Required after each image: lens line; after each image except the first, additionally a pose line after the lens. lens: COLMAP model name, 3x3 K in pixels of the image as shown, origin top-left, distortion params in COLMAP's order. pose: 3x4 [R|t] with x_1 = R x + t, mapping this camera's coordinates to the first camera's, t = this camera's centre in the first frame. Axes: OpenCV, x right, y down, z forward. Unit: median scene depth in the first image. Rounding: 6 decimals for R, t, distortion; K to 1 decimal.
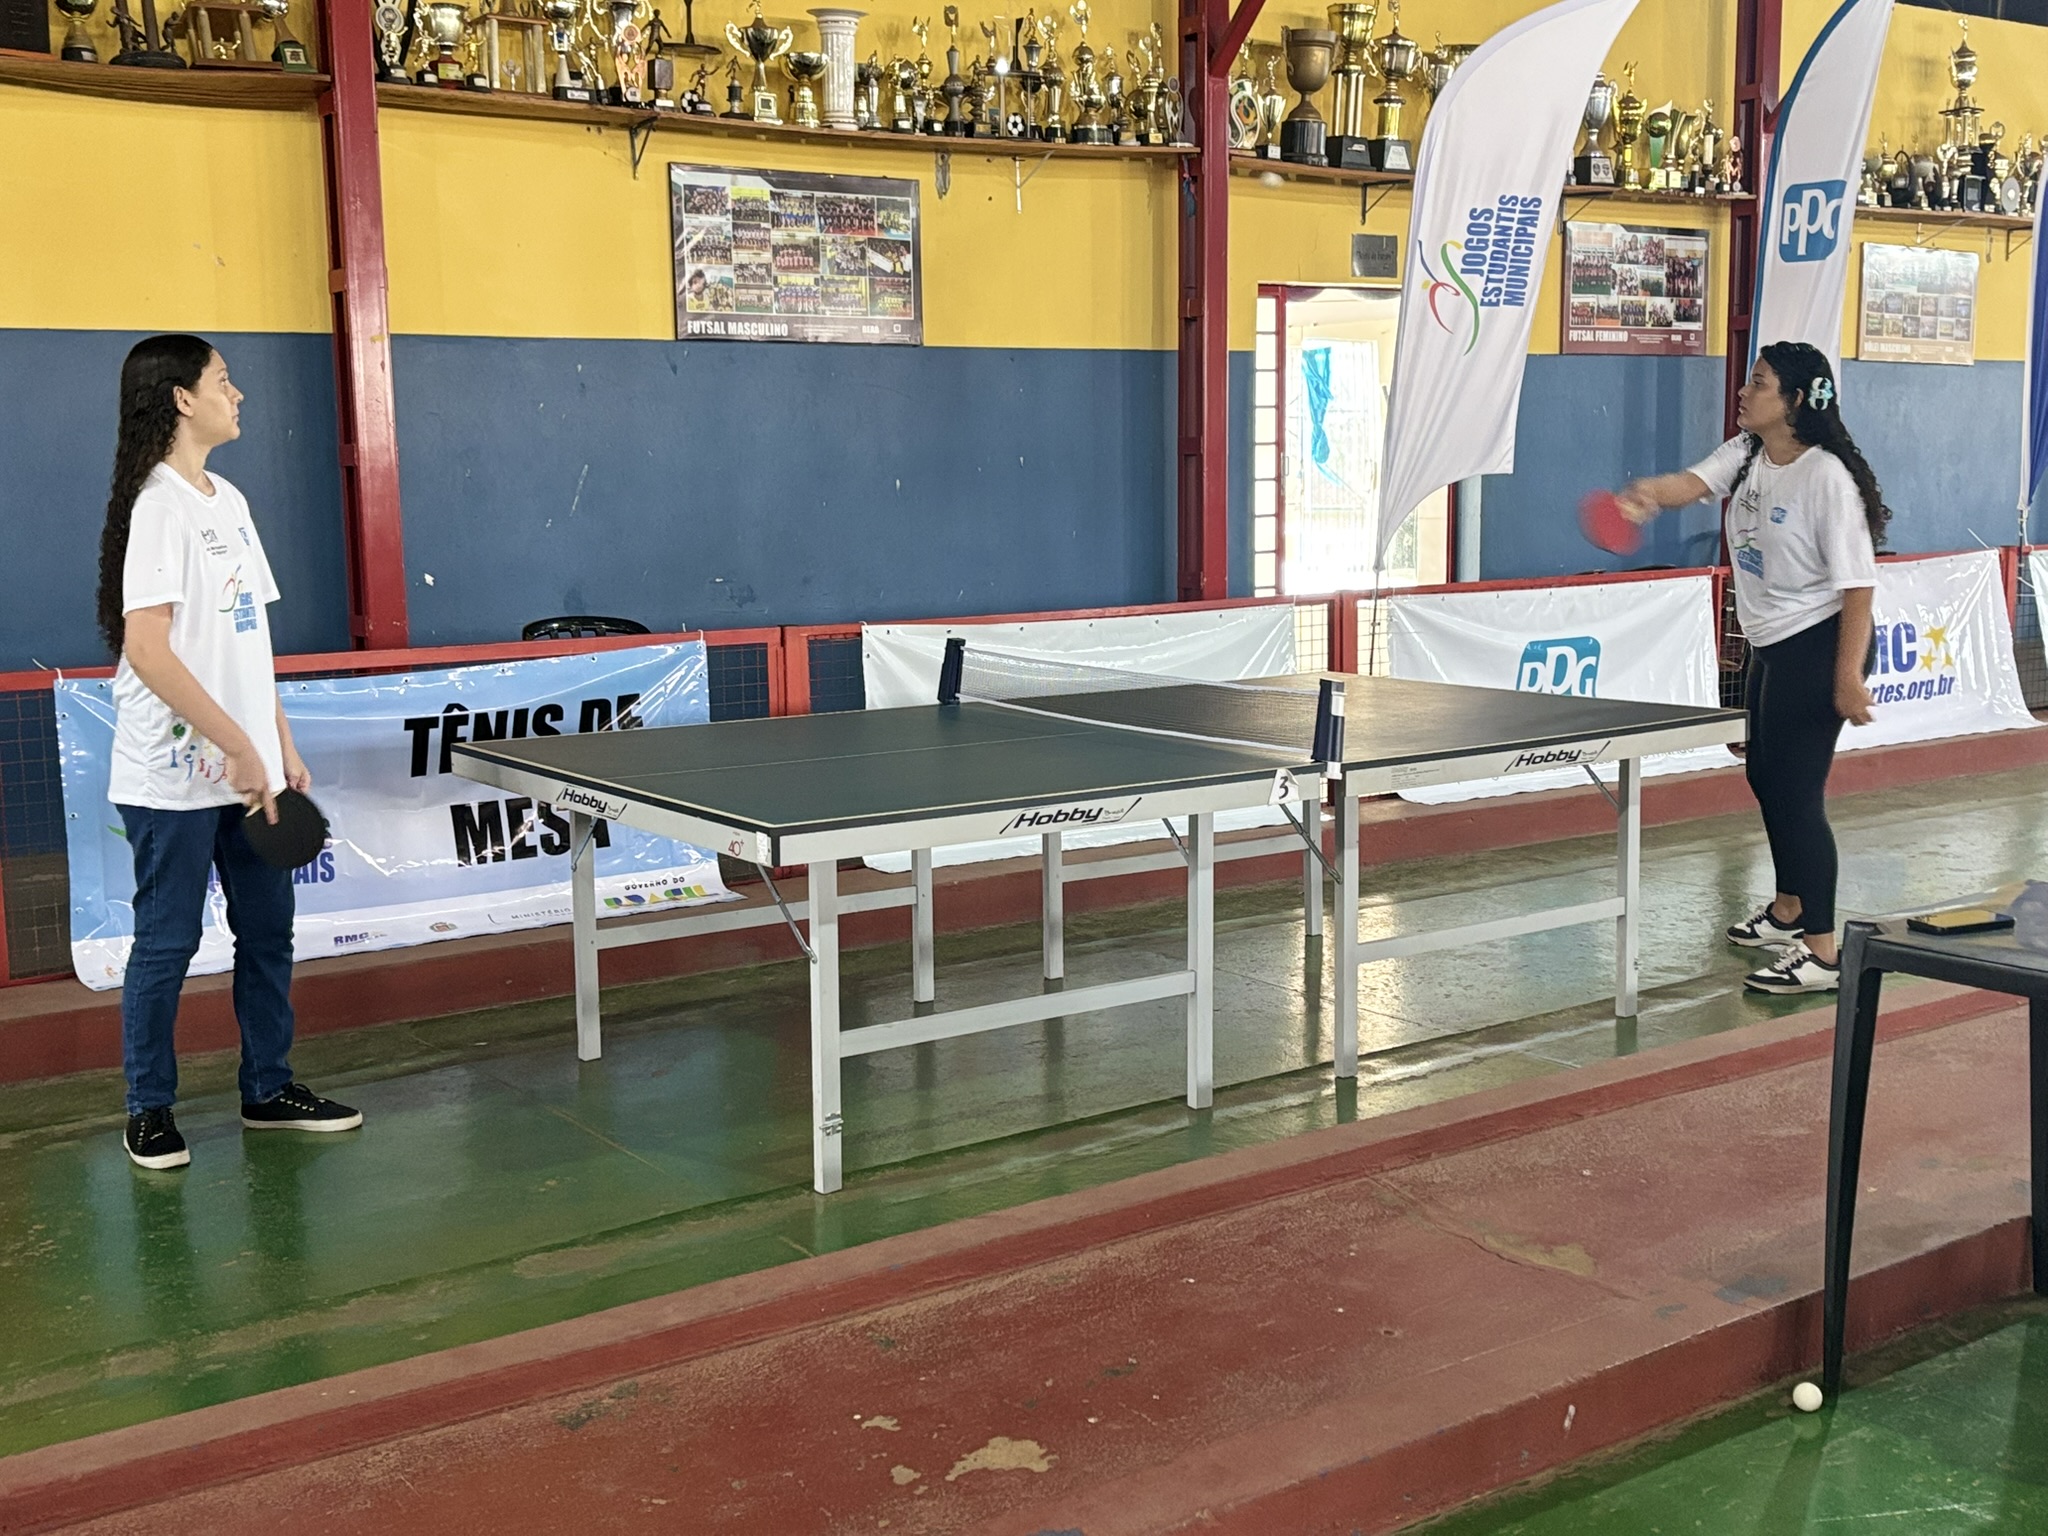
lens RADIAL K [[2338.1, 0, 1021.7], [0, 2338.1, 764.6], [0, 0, 1]] dist [0.175614, -0.620934]
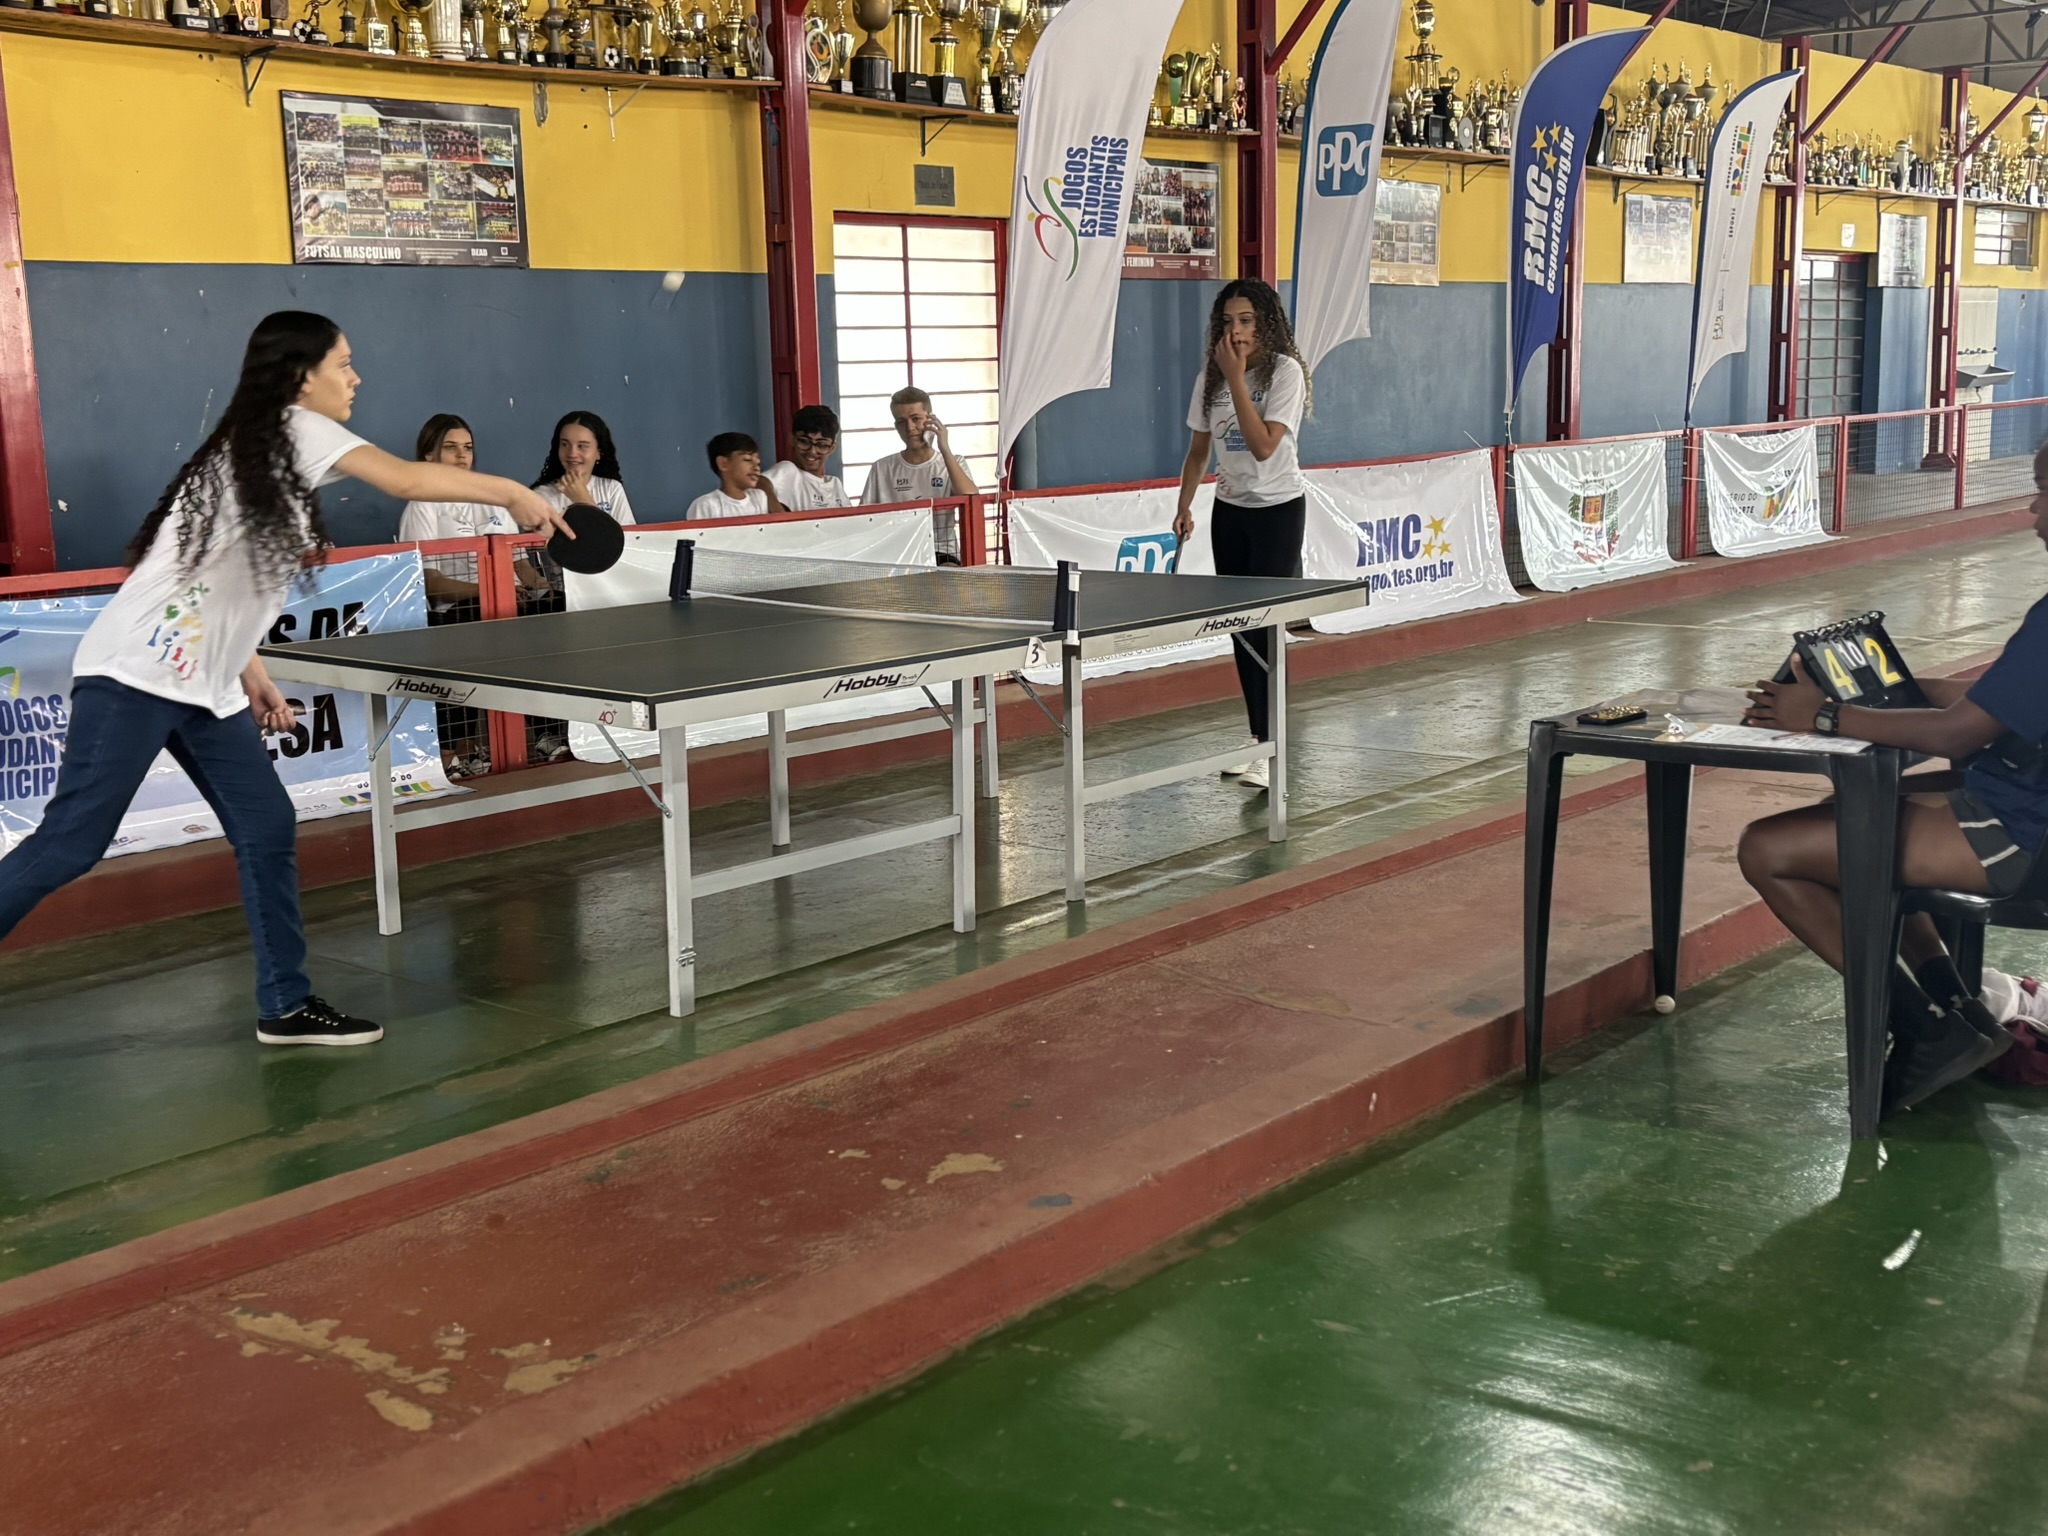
lens RADIAL K [[2343.0, 0, 1024.0], [0, 2343.0, 768.0], [0, 0, 1]] dist [0.173334, -0.604551]
pose [[0.972418, -0.050340, 0.227750, -0.085246], [0.042618, 0.998342, 0.038701, 0.011187], [-0.229320, -0.027927, 0.972950, -0.077002]]
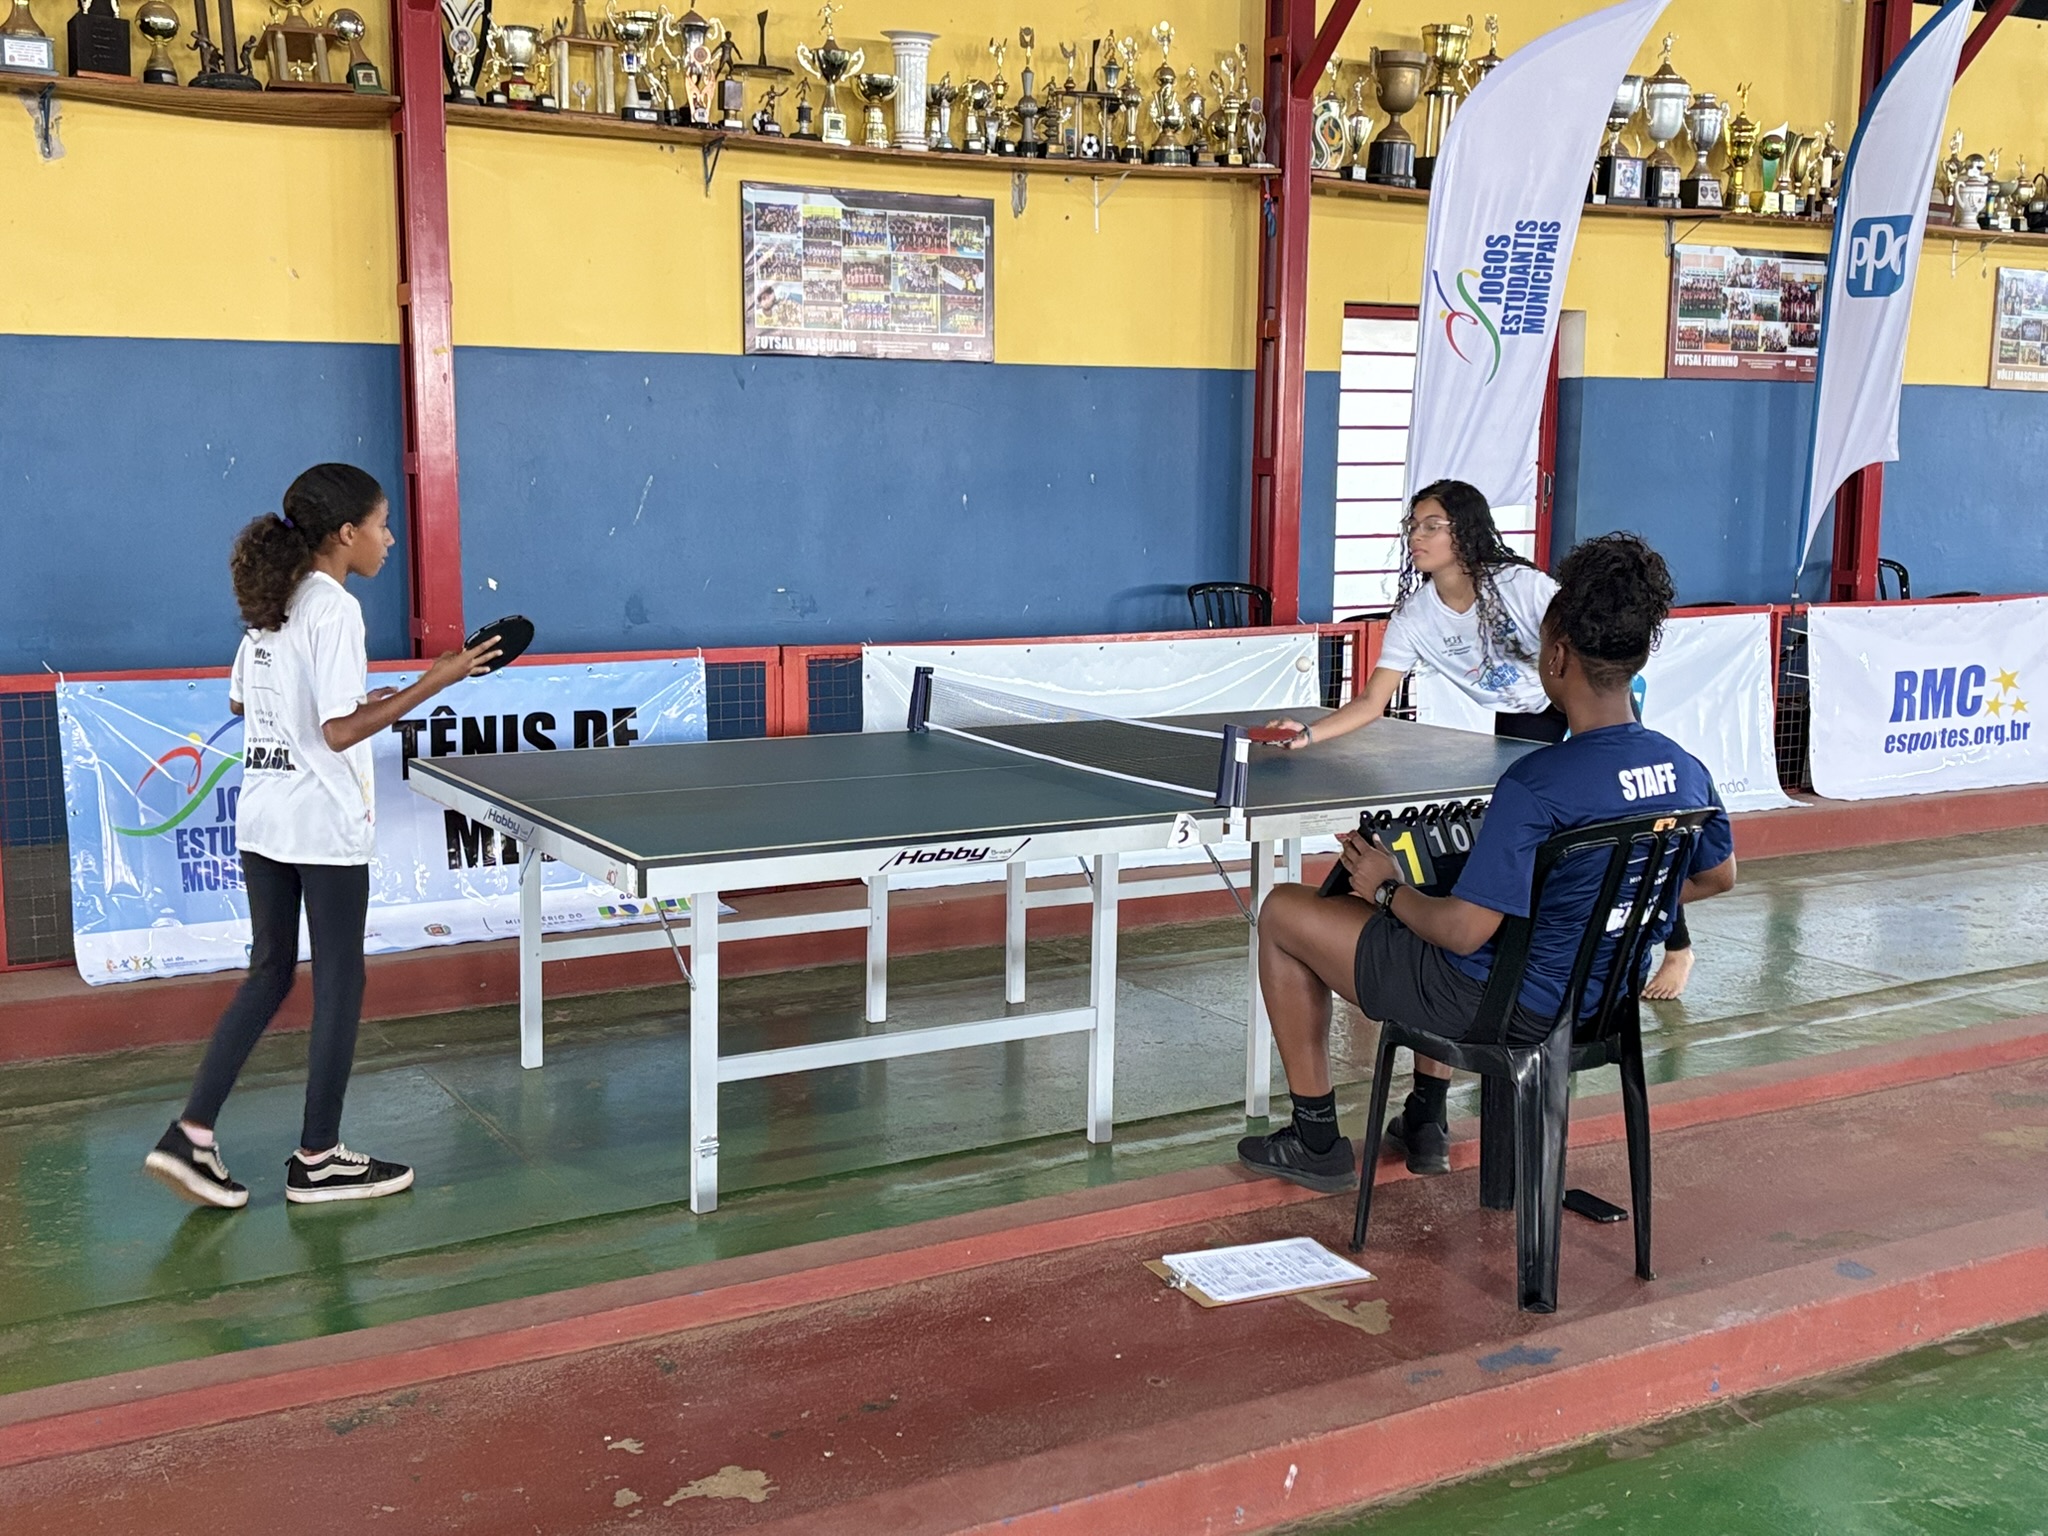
lens RADIAL K [[2343.0, 0, 1024.0], [0, 2343.0, 768.0], [0, 0, 1]] dist [0.173334, -0.604551]
pose [[0.995869, 0.032958, -0.084611, 0.067414], [-0.032612, 0.999453, 0.005475, -0.010866], [0.084745, -0.002693, 0.996399, -0.008898]]
